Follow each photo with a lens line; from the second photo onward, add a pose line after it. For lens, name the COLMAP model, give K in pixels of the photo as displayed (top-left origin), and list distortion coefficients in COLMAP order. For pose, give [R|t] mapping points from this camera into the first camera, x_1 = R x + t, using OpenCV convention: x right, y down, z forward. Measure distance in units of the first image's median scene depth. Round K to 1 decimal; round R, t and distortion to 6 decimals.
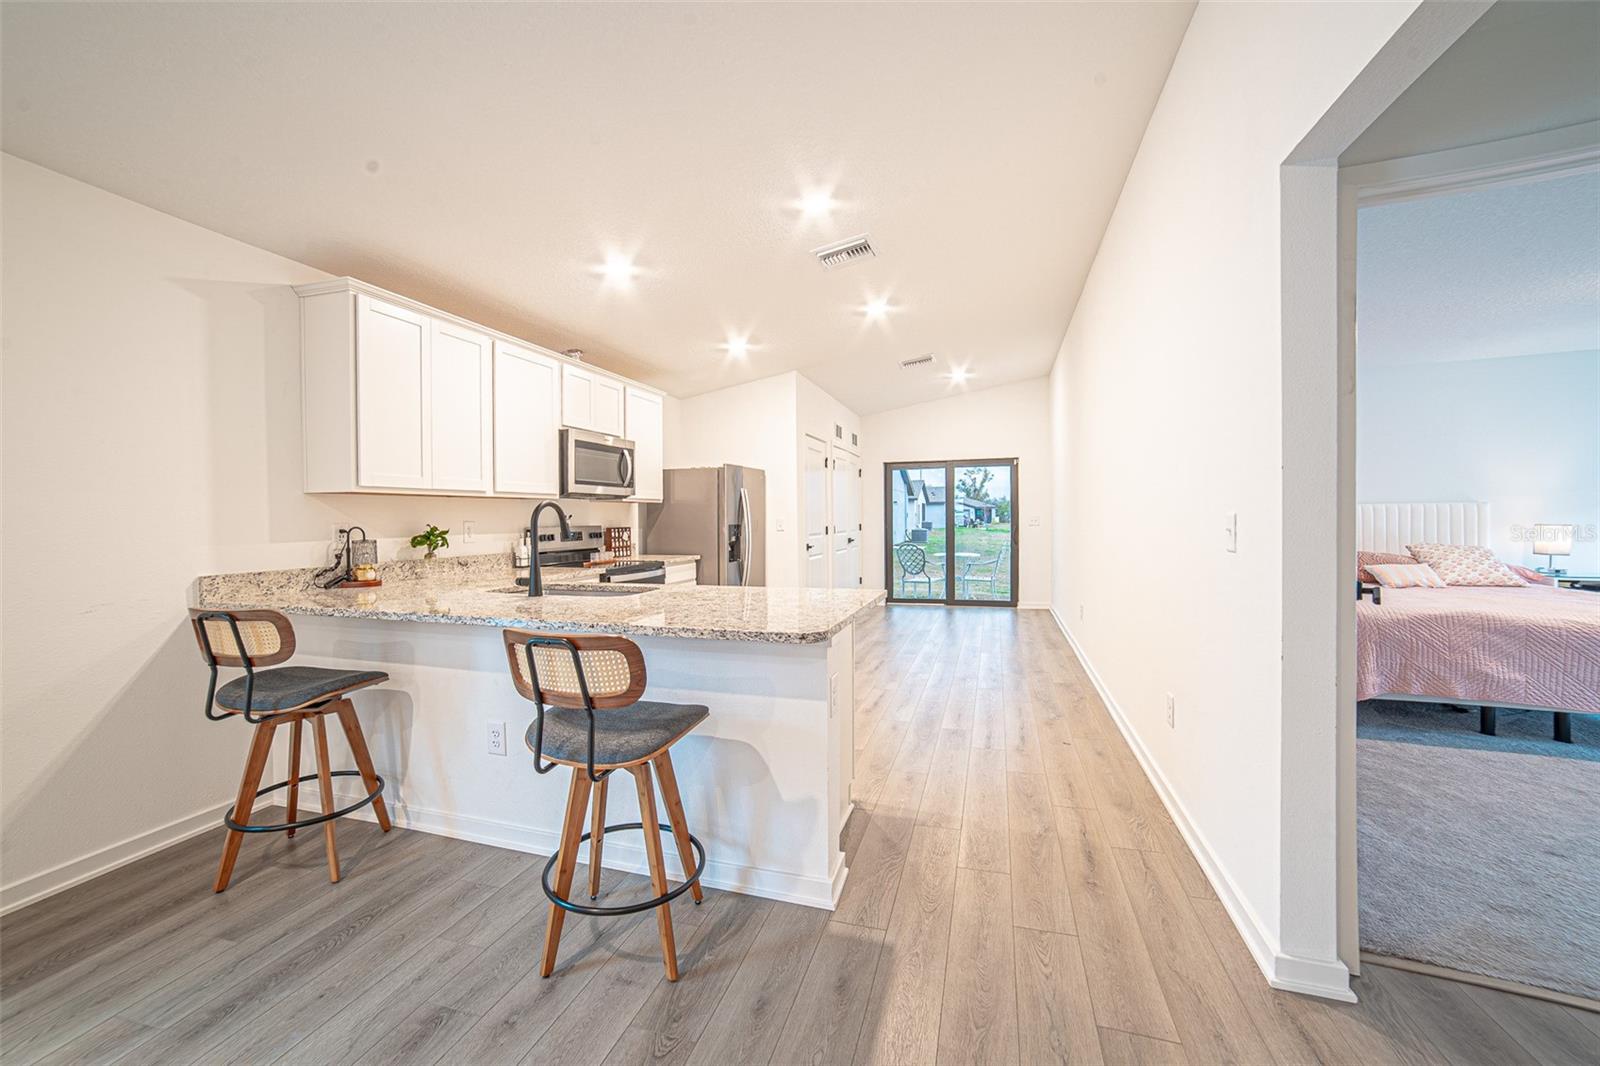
lens RADIAL K [[652.2, 0, 763.5], [0, 652.2, 521.7], [0, 0, 1]] dist [-0.094046, 0.035597]
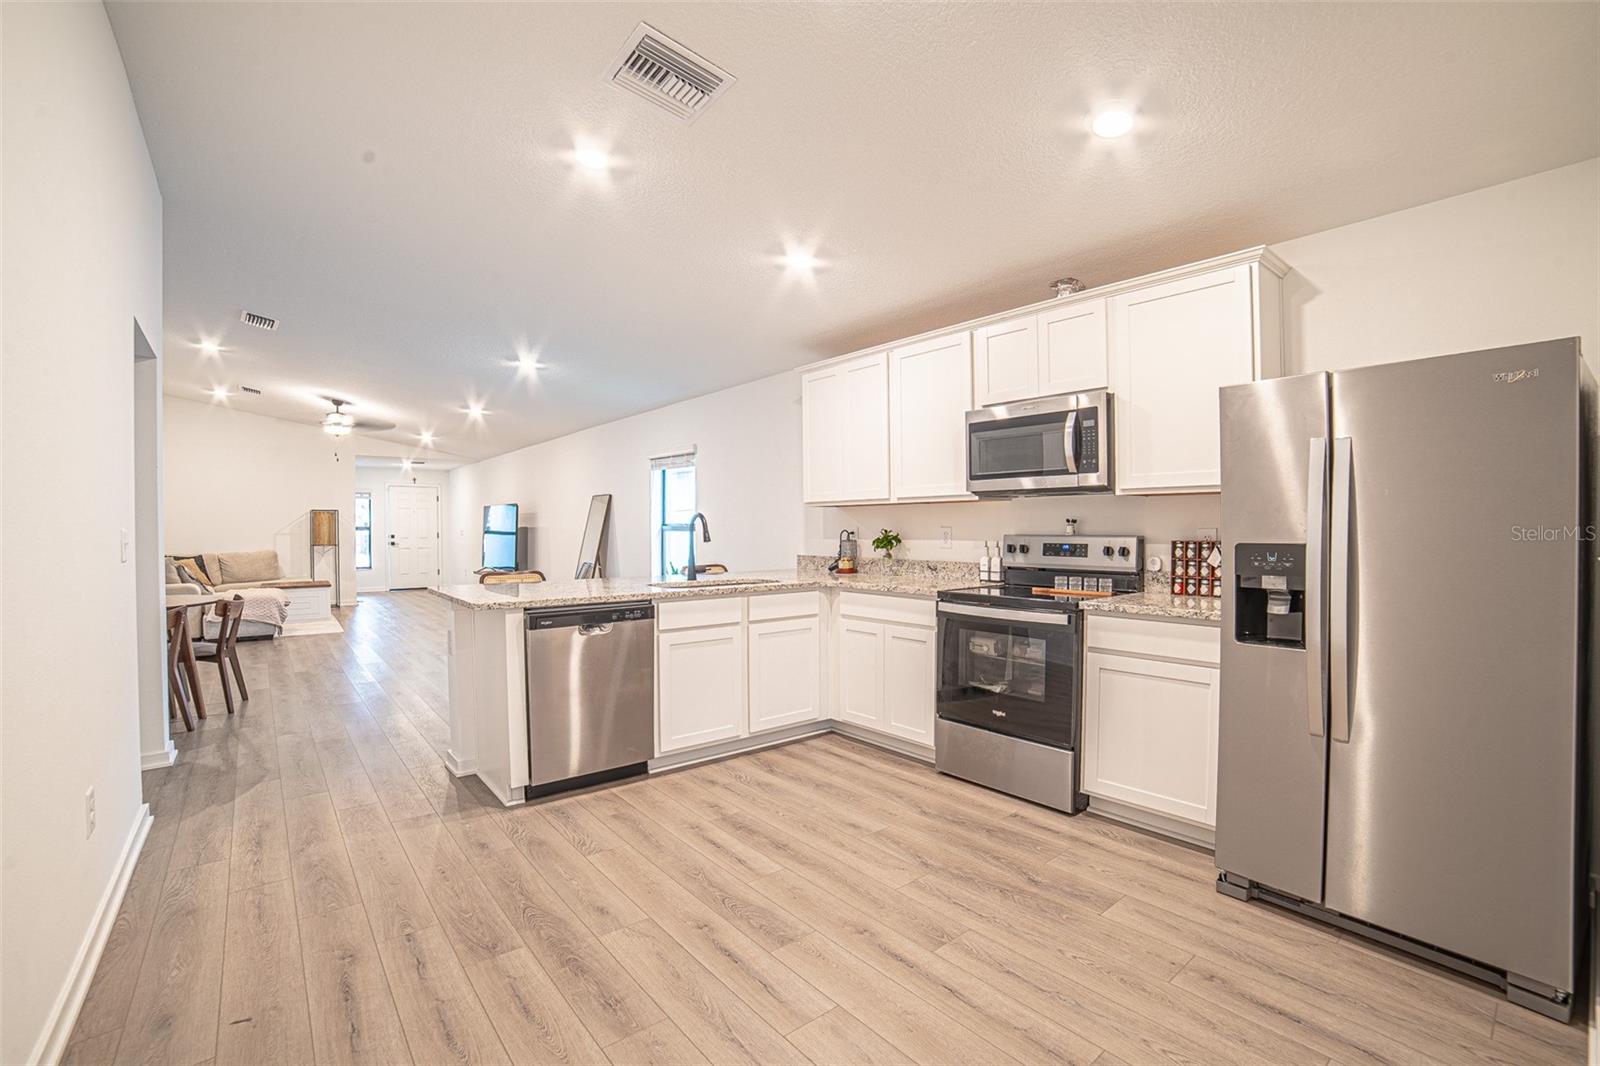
lens RADIAL K [[652.2, 0, 763.5], [0, 652.2, 521.7], [0, 0, 1]] dist [-0.094046, 0.035597]
pose [[-0.521586, 0.005564, -0.853181, 0.554255], [0.002345, 0.999984, 0.005087, -0.014153], [0.853196, 0.000652, -0.521591, 1.315750]]
